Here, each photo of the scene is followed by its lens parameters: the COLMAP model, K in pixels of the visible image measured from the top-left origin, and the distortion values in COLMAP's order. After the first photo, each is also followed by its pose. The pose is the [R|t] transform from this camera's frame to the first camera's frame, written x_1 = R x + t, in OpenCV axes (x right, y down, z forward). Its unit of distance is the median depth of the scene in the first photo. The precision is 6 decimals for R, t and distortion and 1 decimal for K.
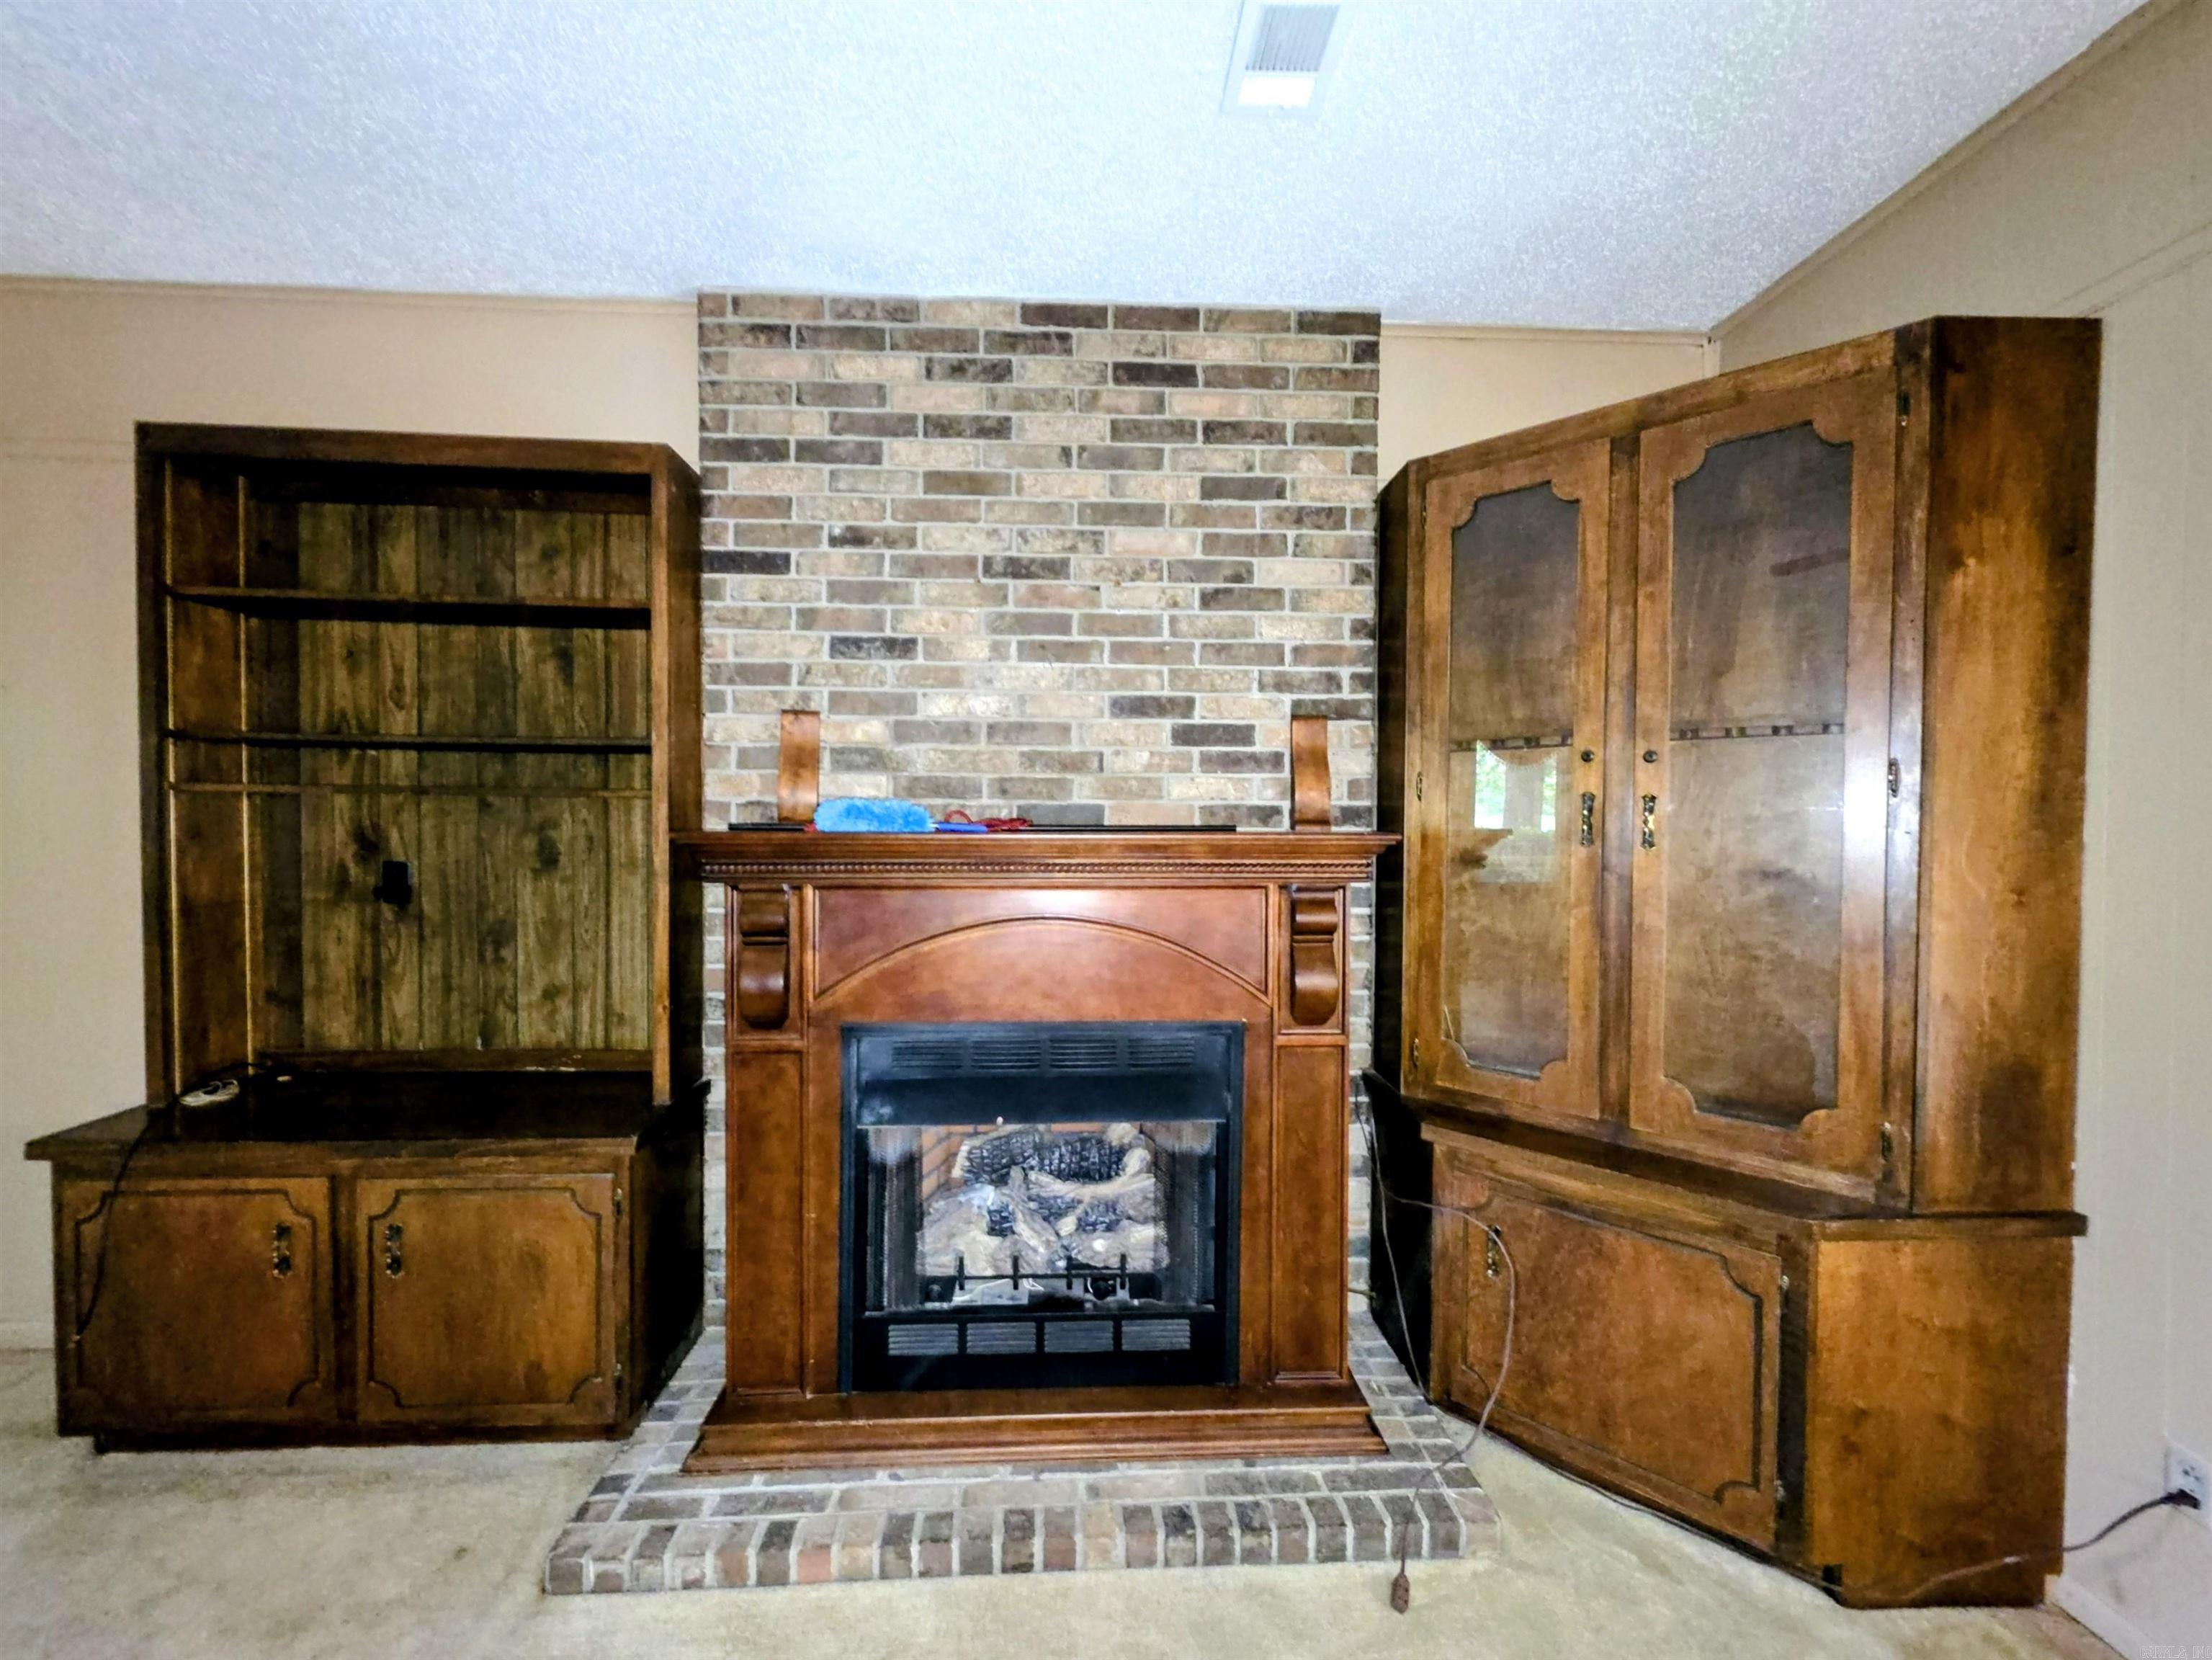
lens RADIAL K [[895.4, 0, 1104.8], [0, 895.4, 825.9], [0, 0, 1]] dist [-0.000928, 0.000213]
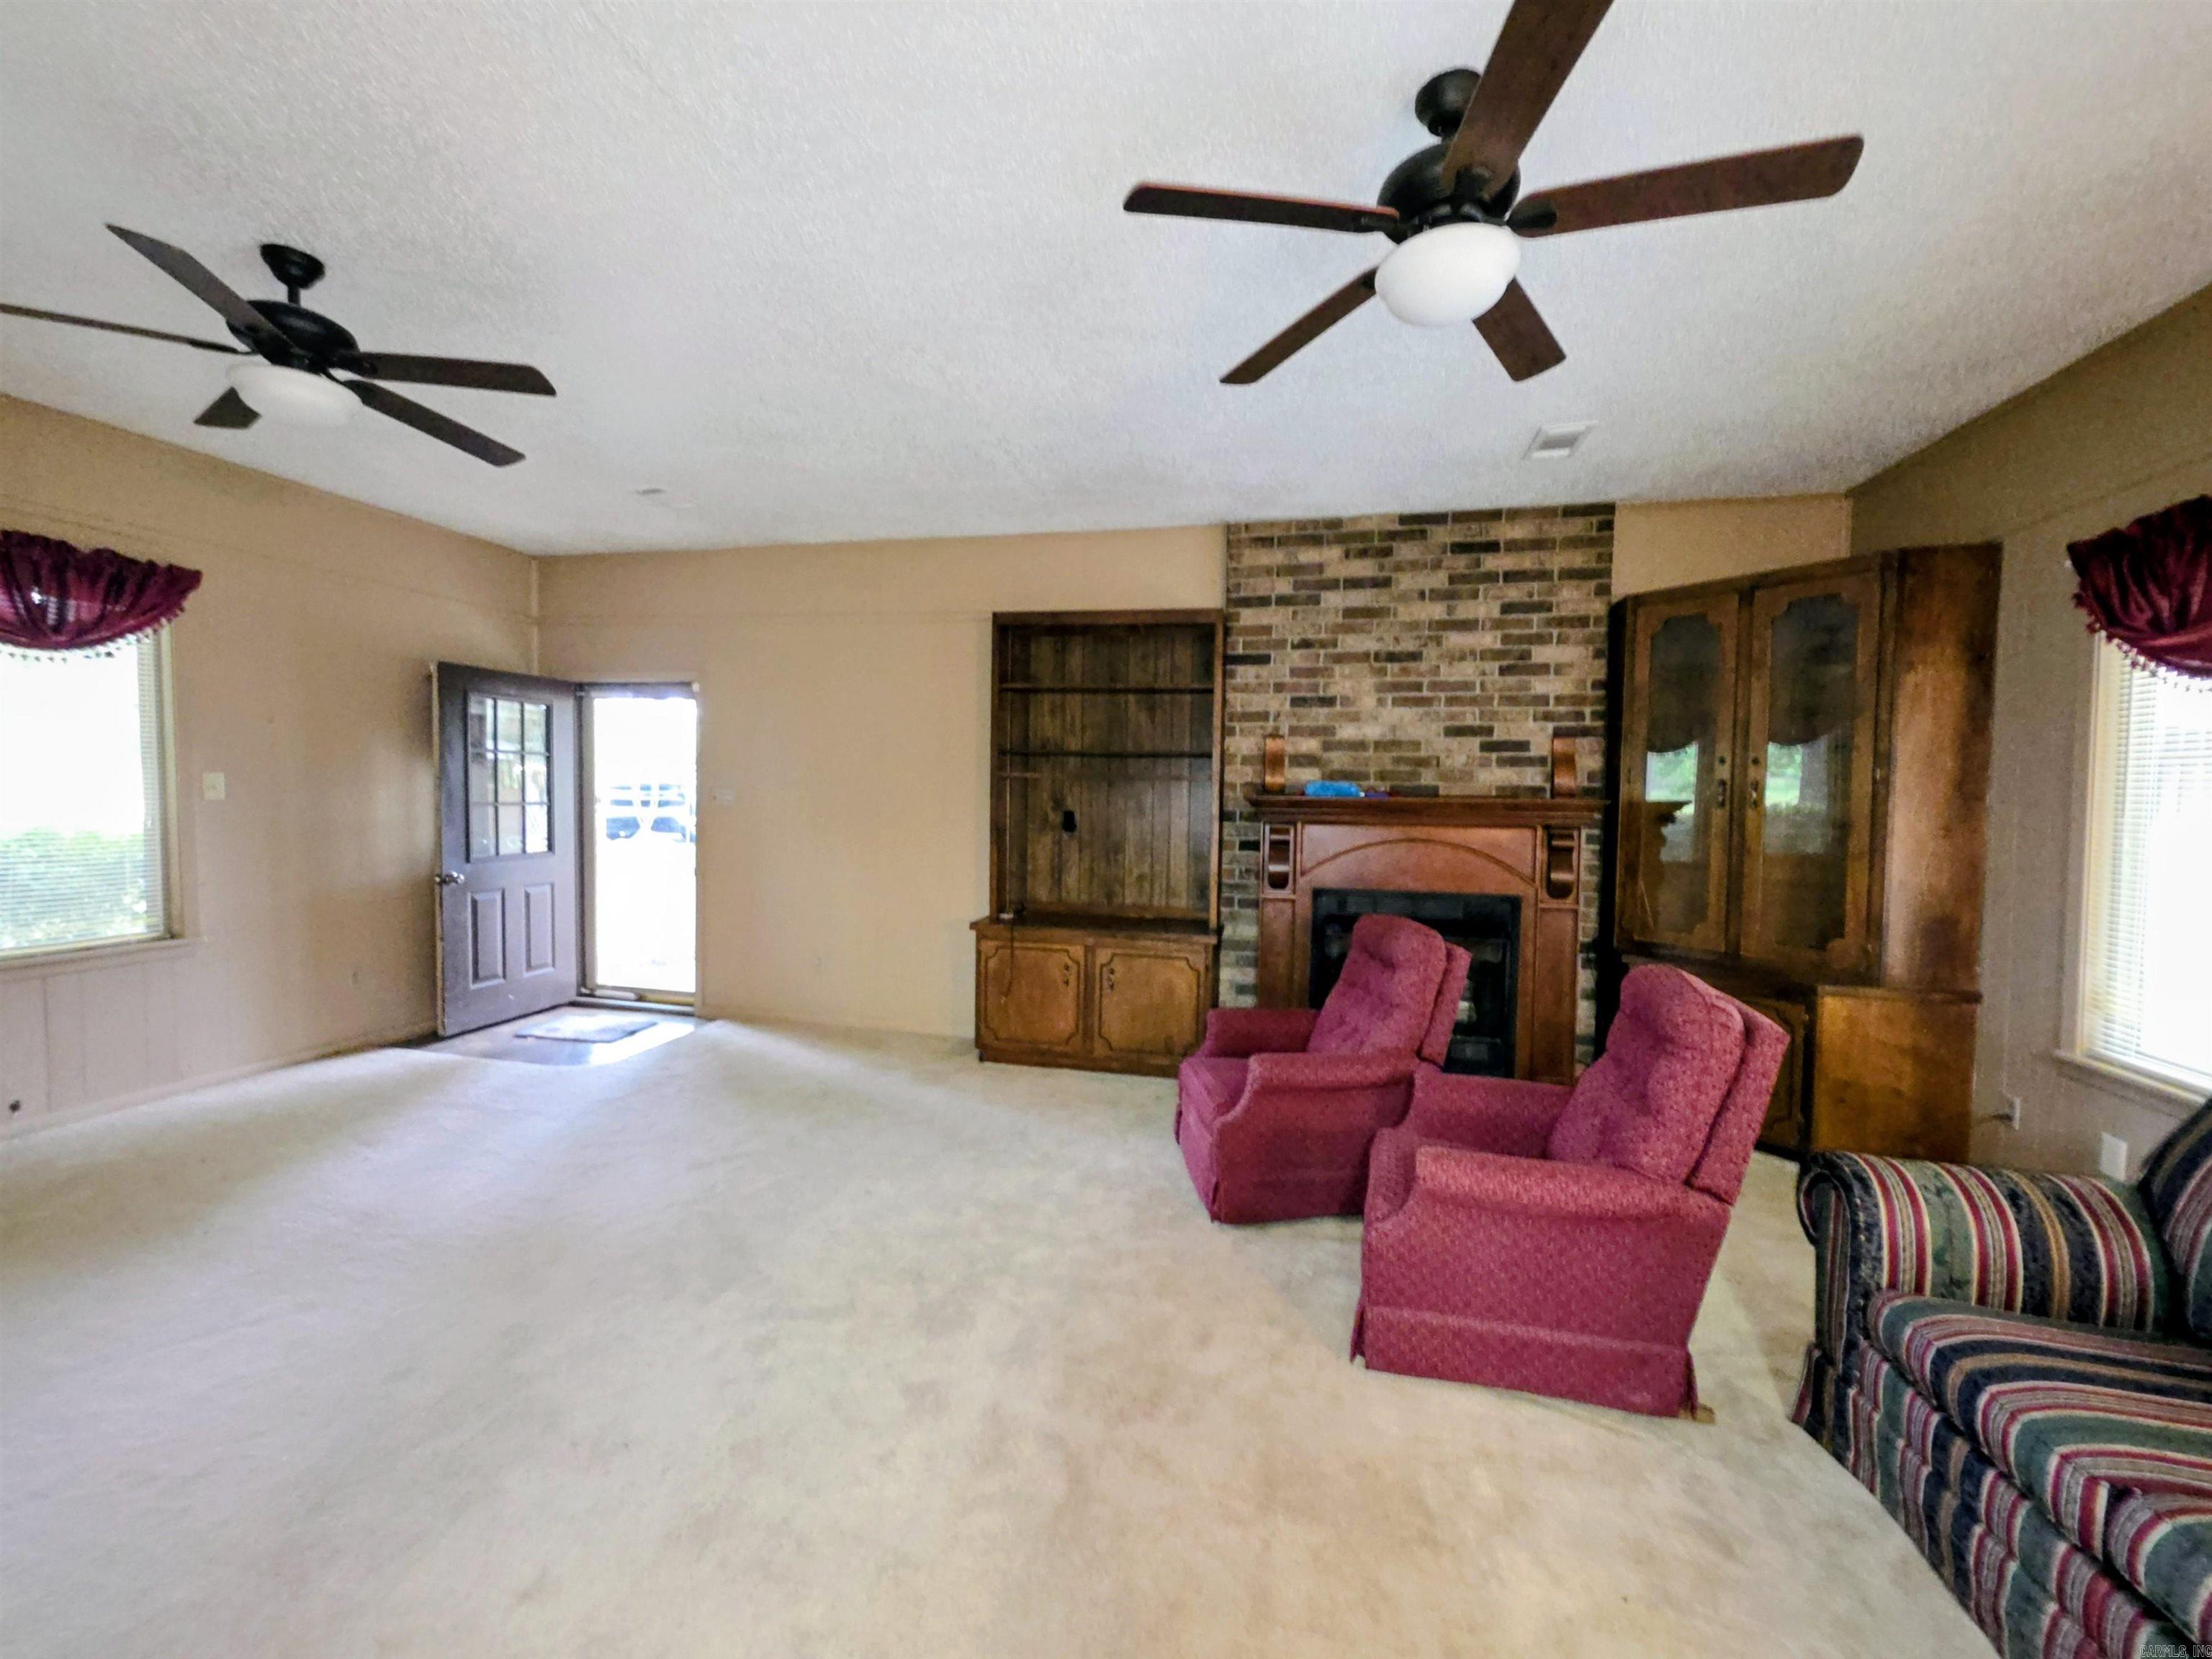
lens RADIAL K [[895.3, 0, 1105.1], [0, 895.3, 831.5], [0, 0, 1]] dist [-0.000928, 0.000213]
pose [[0.964370, 0.019010, -0.263874, -0.178835], [-0.012457, 0.999572, 0.026485, 0.032099], [0.264264, -0.022254, 0.964193, -0.966994]]
